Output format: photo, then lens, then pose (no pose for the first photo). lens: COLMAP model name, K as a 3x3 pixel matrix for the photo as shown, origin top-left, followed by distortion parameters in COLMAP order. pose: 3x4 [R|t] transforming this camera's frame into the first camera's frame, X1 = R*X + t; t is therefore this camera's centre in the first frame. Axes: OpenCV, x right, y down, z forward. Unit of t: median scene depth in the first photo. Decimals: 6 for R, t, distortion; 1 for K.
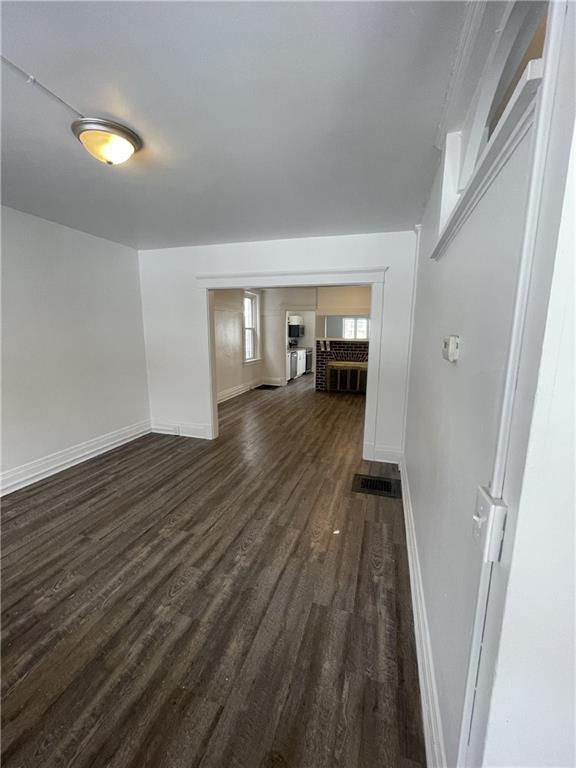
lens RADIAL K [[310.8, 0, 289.6], [0, 310.8, 387.0], [0, 0, 1]] dist [0.002612, -0.000555]
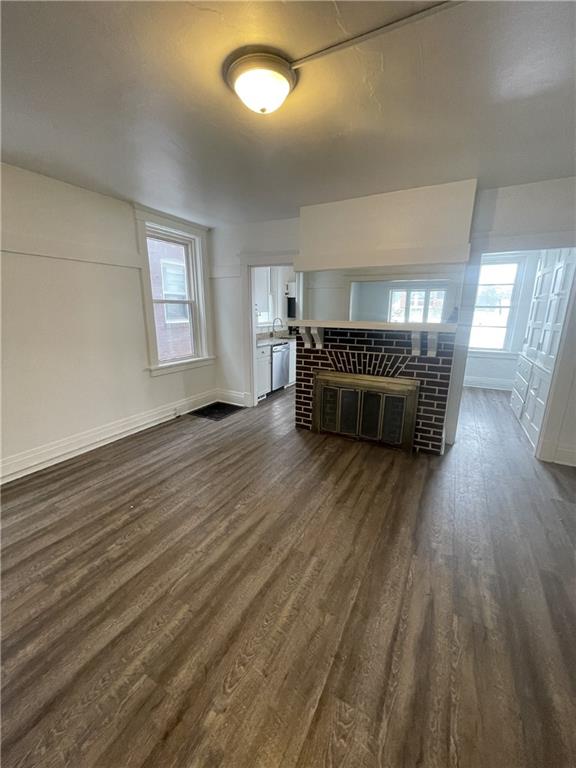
lens RADIAL K [[310.8, 0, 286.7], [0, 310.8, 379.6], [0, 0, 1]] dist [0.002612, -0.000555]
pose [[0.978082, 0.045674, -0.203149, 0.173313], [-0.033701, 0.997506, 0.062016, -0.097610], [0.205475, -0.053810, 0.977182, 0.526652]]
